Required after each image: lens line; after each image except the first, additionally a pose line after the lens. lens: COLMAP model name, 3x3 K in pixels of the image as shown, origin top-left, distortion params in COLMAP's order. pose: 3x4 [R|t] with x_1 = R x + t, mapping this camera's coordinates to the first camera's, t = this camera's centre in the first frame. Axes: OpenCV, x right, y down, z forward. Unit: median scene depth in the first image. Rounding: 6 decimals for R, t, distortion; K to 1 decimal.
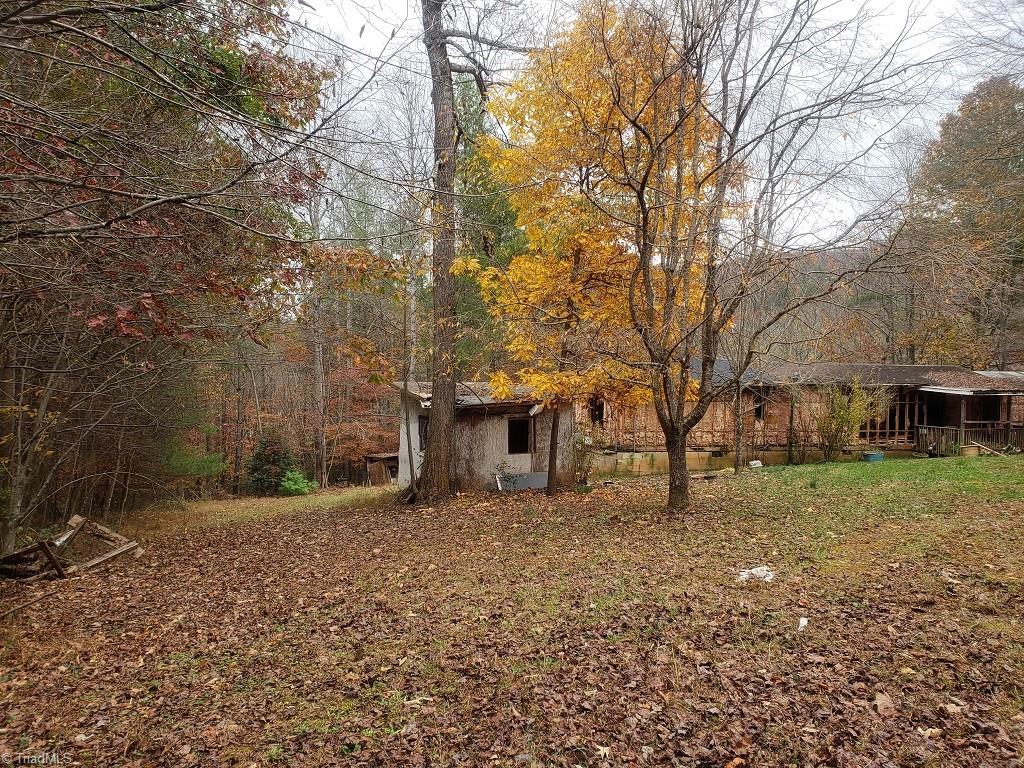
lens RADIAL K [[817.2, 0, 507.0], [0, 817.2, 392.6], [0, 0, 1]] dist [0.060817, -0.100438]
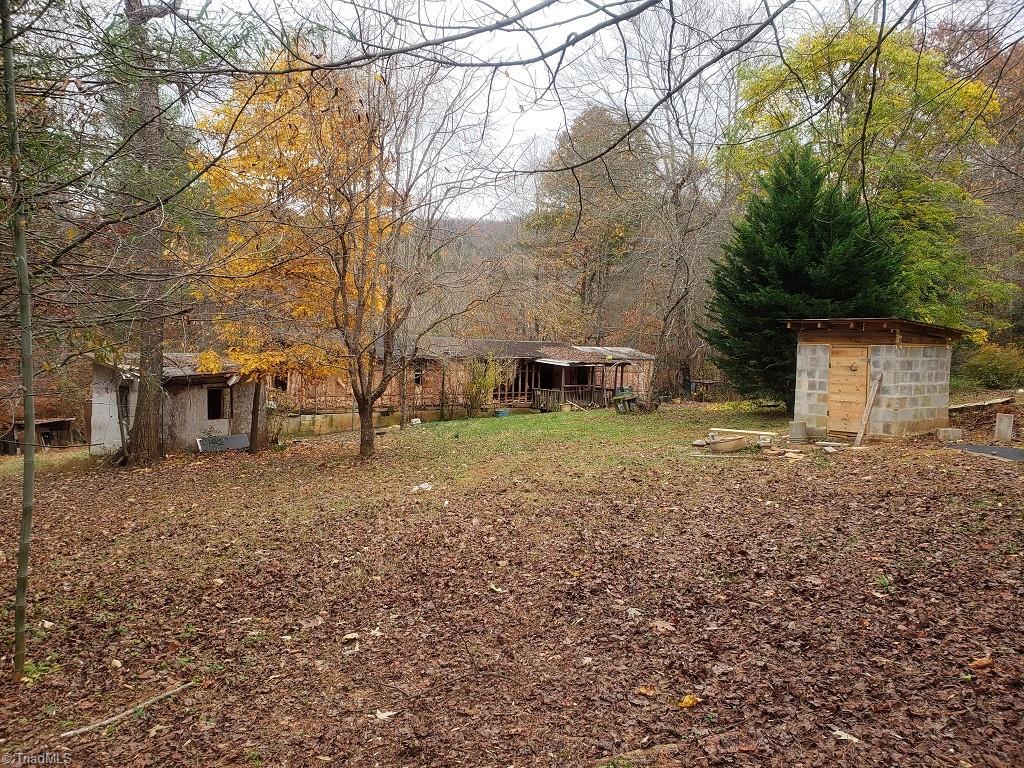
lens RADIAL K [[817.2, 0, 507.0], [0, 817.2, 392.6], [0, 0, 1]] dist [0.060817, -0.100438]
pose [[0.917166, -0.013560, 0.398275, -0.069754], [-0.007088, 0.998708, 0.050325, -0.021881], [-0.398442, -0.048979, 0.915885, -0.206186]]
